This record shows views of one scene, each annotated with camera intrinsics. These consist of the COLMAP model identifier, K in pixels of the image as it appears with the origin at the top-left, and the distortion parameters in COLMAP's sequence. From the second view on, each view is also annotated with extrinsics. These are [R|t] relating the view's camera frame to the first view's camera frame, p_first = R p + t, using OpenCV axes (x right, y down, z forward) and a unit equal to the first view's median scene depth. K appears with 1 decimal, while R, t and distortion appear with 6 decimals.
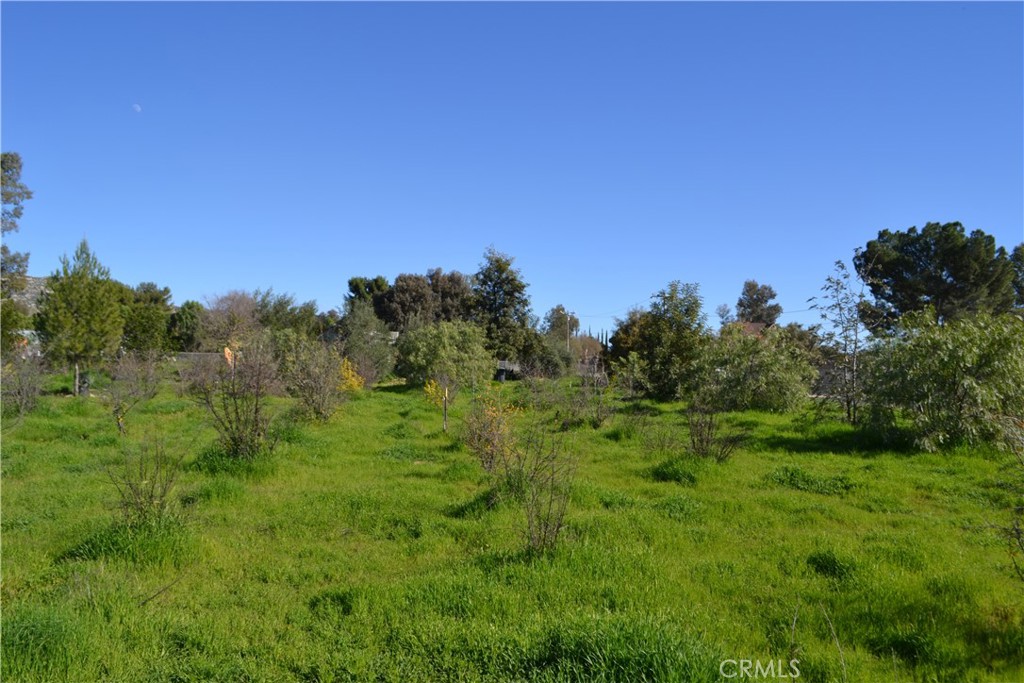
lens RADIAL K [[823.0, 0, 507.6], [0, 823.0, 345.3], [0, 0, 1]] dist [-0.087330, 0.020149]
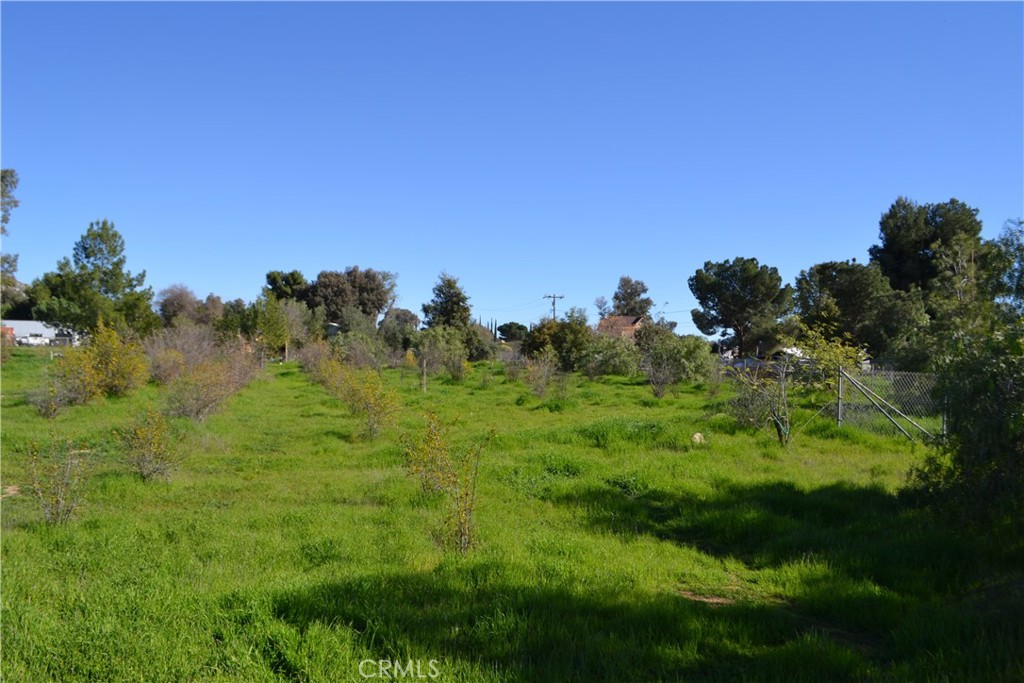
lens RADIAL K [[823.0, 0, 513.3], [0, 823.0, 342.5], [0, 0, 1]] dist [-0.087330, 0.020149]
pose [[0.988603, 0.003476, 0.150507, -0.109200], [-0.005497, 0.999900, 0.013012, -0.012092], [-0.150447, -0.013691, 0.988523, -0.423735]]
